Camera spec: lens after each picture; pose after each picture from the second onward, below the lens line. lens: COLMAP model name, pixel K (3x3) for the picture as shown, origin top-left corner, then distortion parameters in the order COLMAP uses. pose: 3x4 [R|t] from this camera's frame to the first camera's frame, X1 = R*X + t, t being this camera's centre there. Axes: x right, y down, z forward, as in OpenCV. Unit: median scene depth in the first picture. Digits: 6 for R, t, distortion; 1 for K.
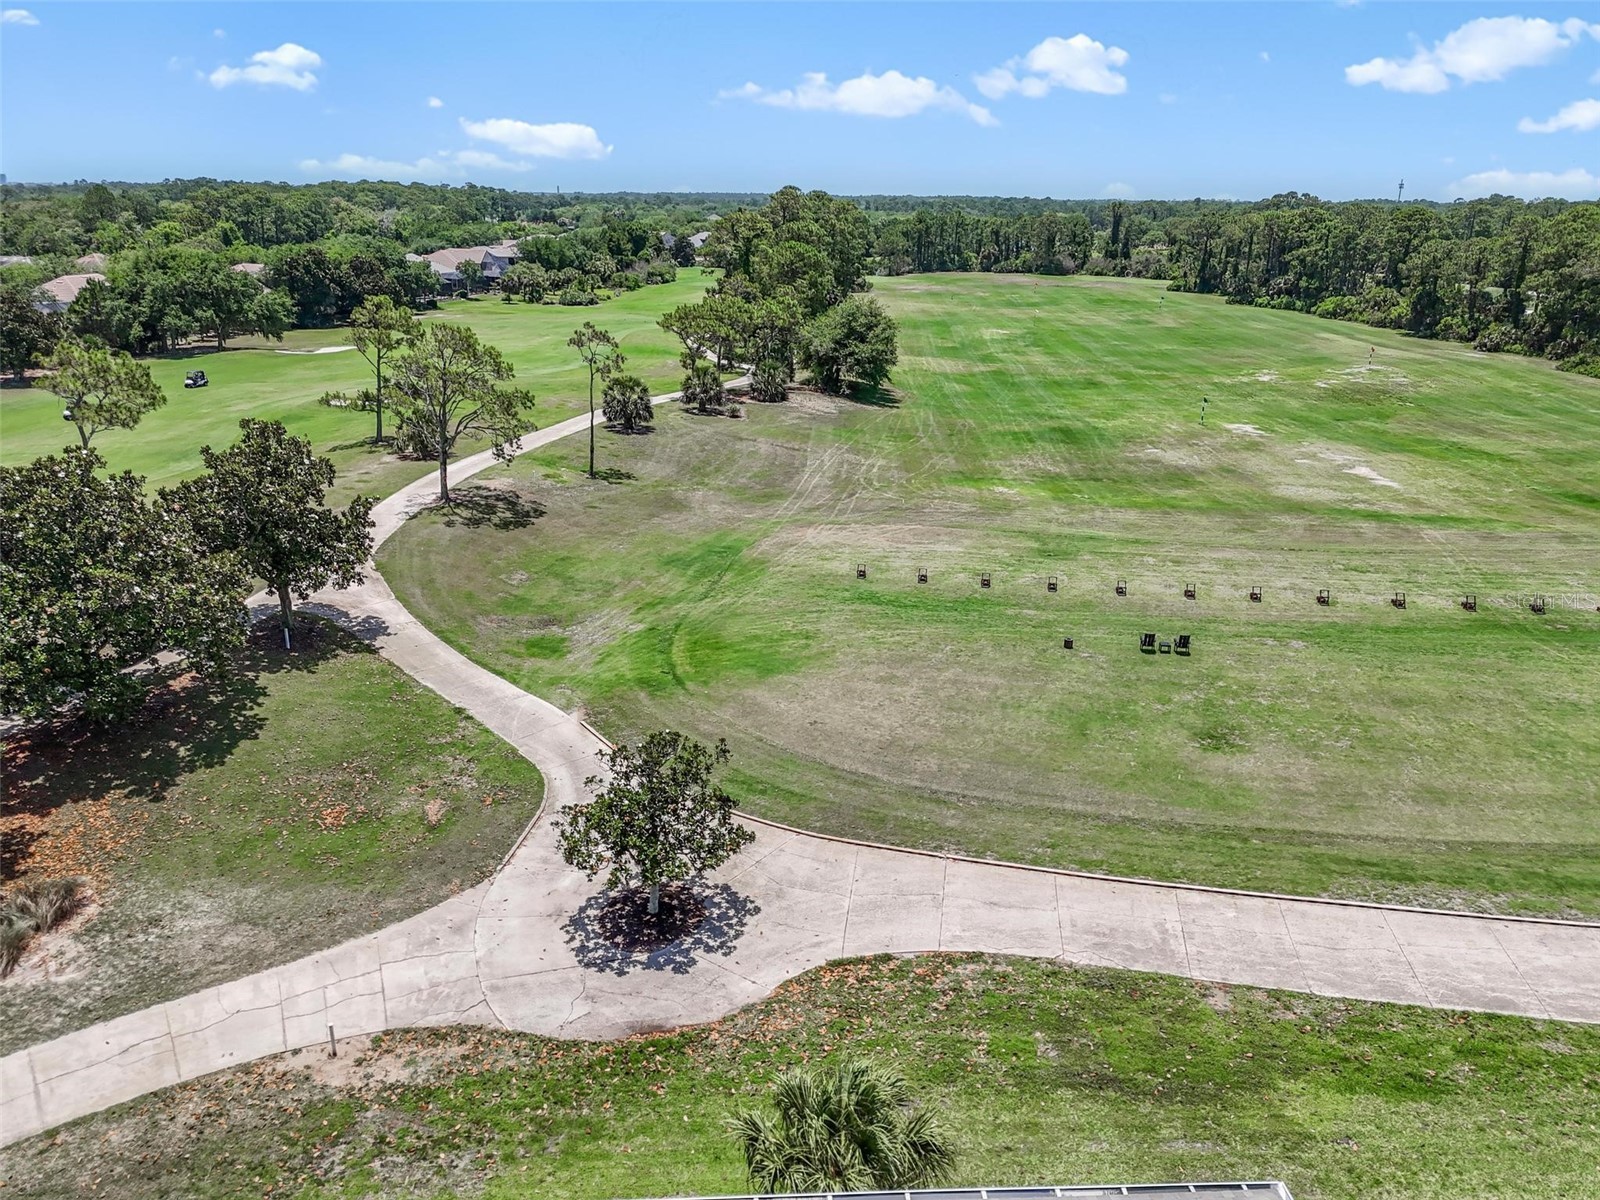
lens RADIAL K [[1188.4, 0, 802.6], [0, 1188.4, 572.4], [0, 0, 1]] dist [0.070018, -0.061940]
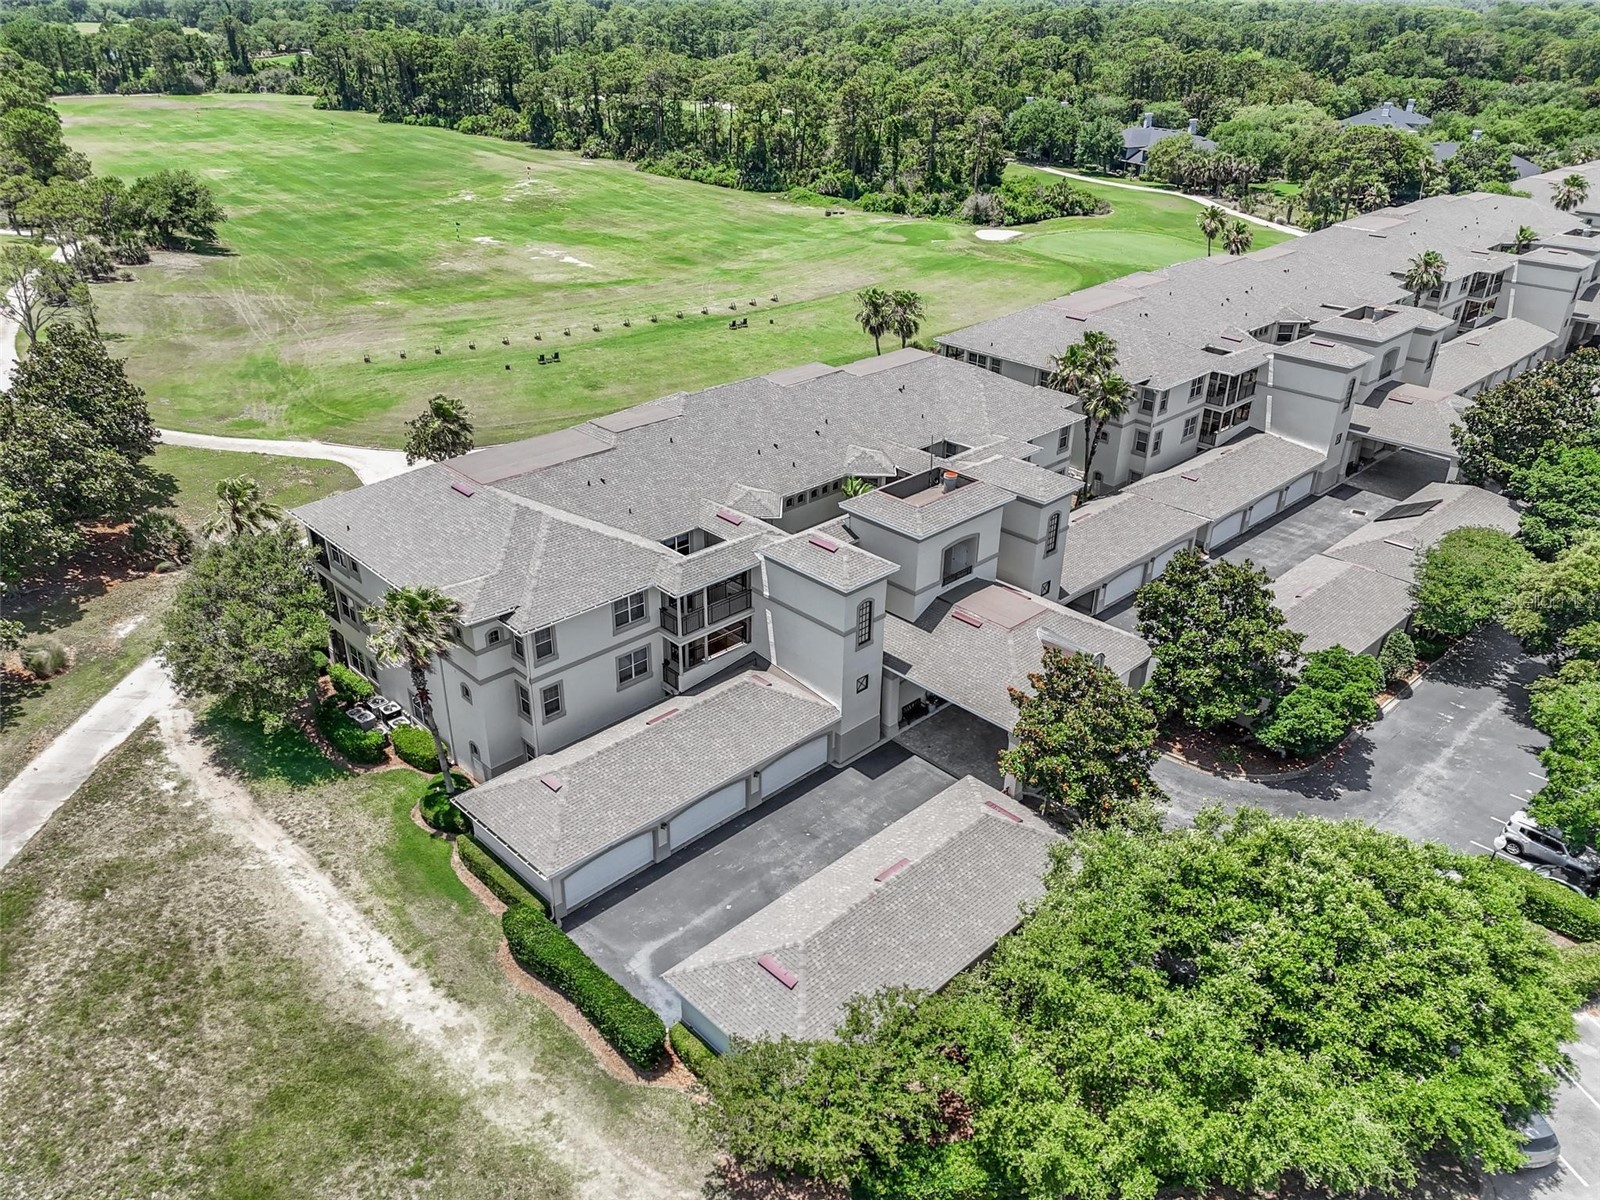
lens RADIAL K [[1188.4, 0, 802.6], [0, 1188.4, 572.4], [0, 0, 1]] dist [0.070018, -0.061940]
pose [[0.758189, -0.294870, 0.581550, -0.257785], [0.193630, 0.953488, 0.231016, 0.006663], [-0.622621, -0.062548, 0.780020, -0.355945]]
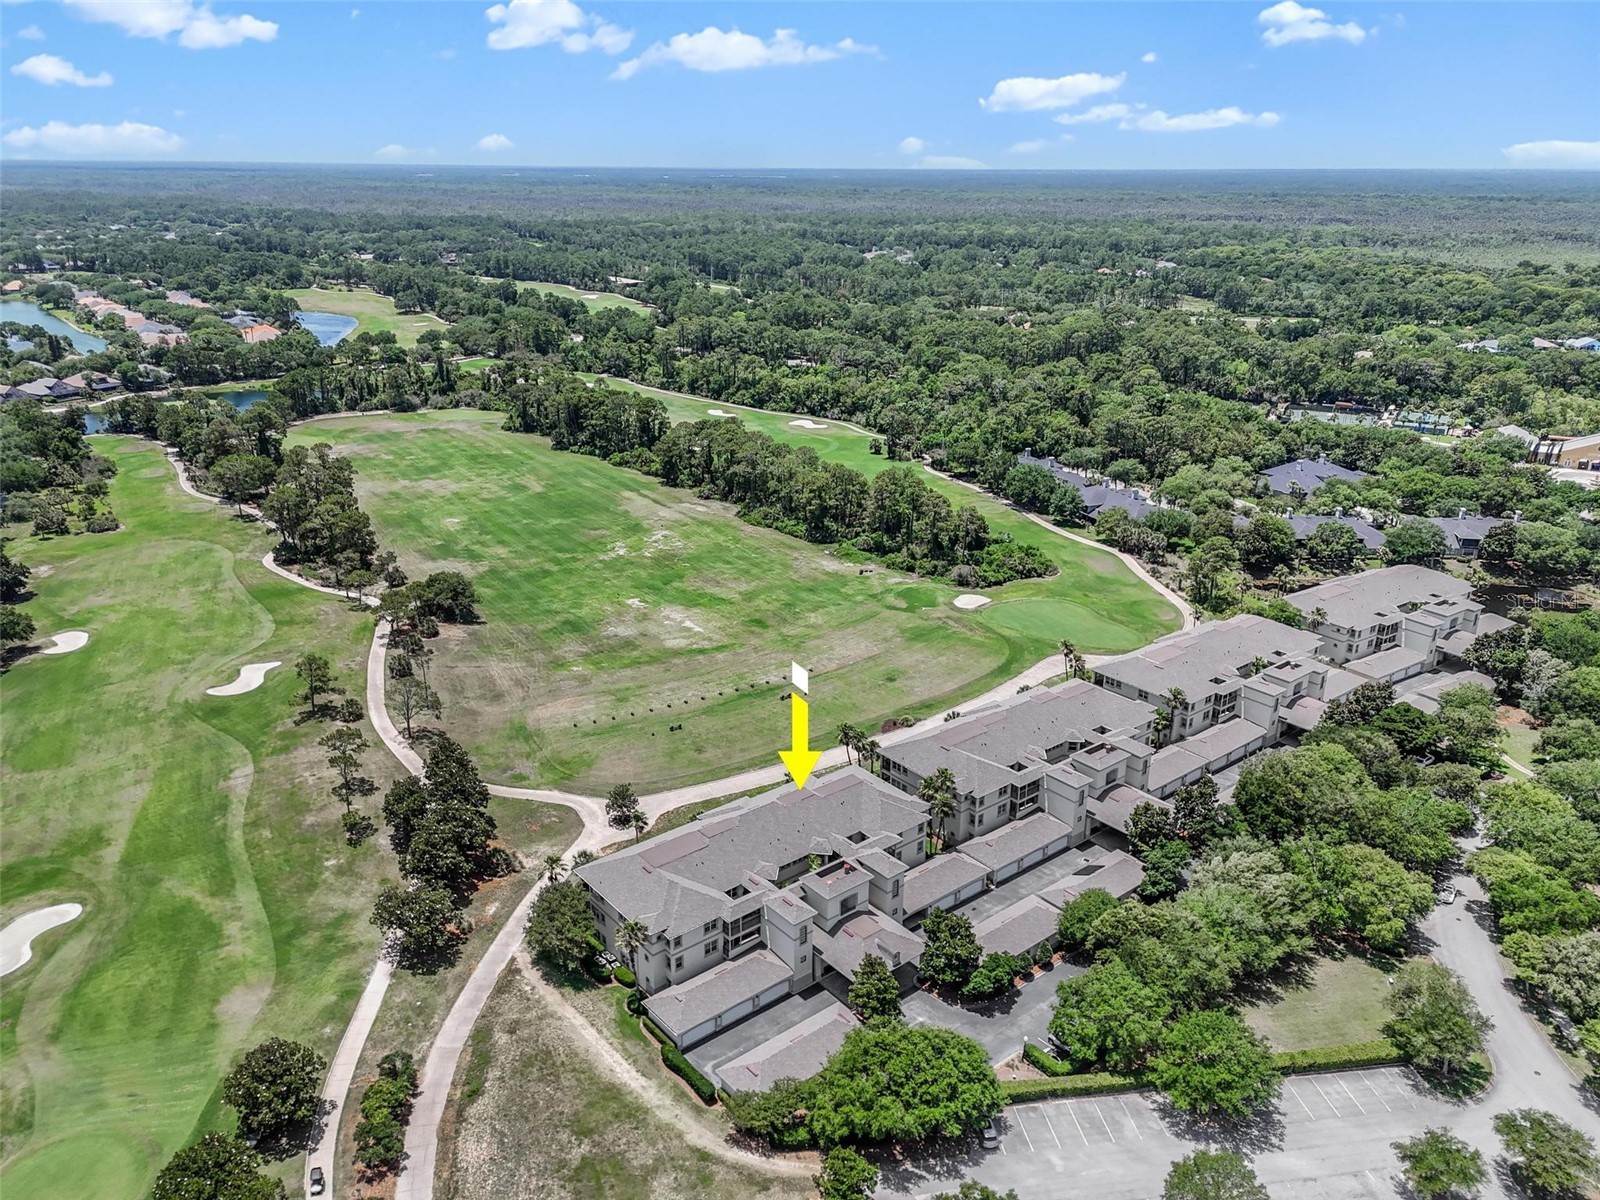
lens RADIAL K [[1169.4, 0, 800.0], [0, 1169.4, 600.0], [0, 0, 1]] dist [0.111613, -0.138773]
pose [[0.811006, -0.213225, 0.544798, -0.479938], [0.182016, 0.976964, 0.111411, -0.247087], [-0.556004, 0.008807, 0.831133, -0.845687]]
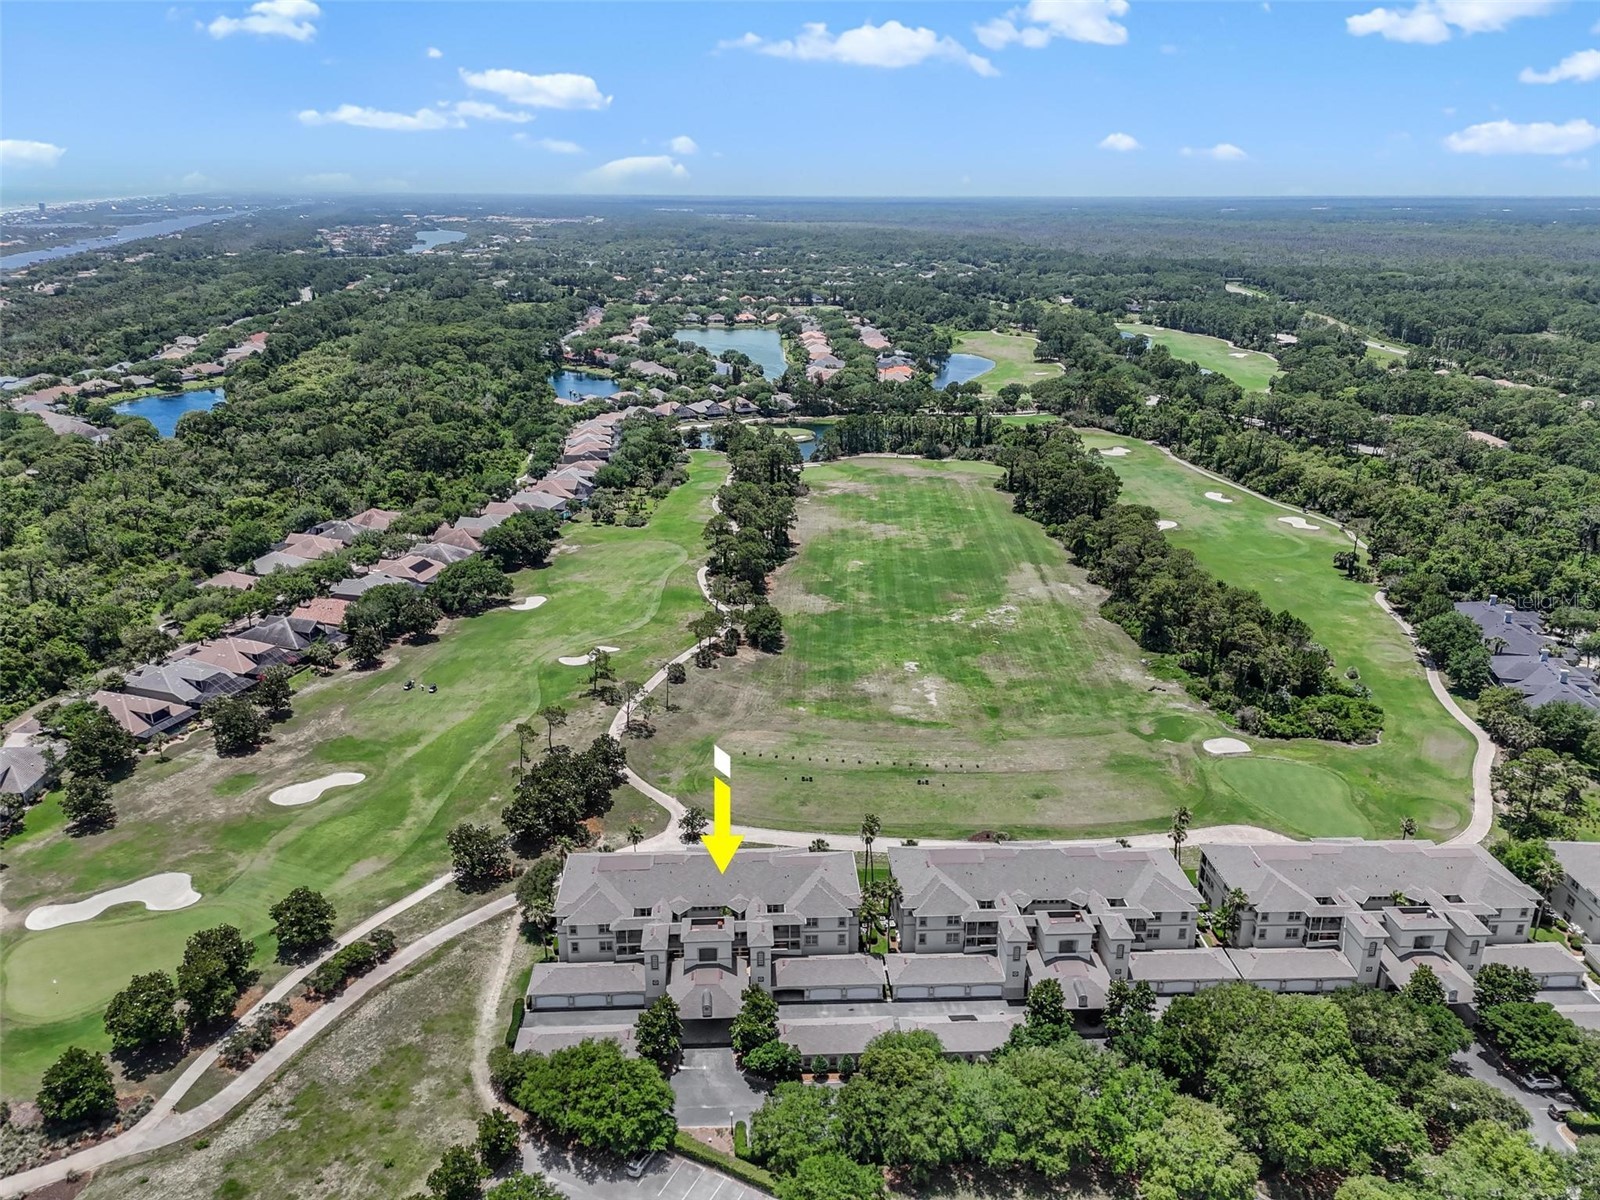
lens RADIAL K [[1169.4, 0, 800.0], [0, 1169.4, 600.0], [0, 0, 1]] dist [0.111613, -0.138773]
pose [[0.999914, -0.007861, -0.010495, 0.117580], [0.008169, 0.999527, 0.029659, -0.259726], [0.010257, -0.029743, 0.999505, -1.175540]]
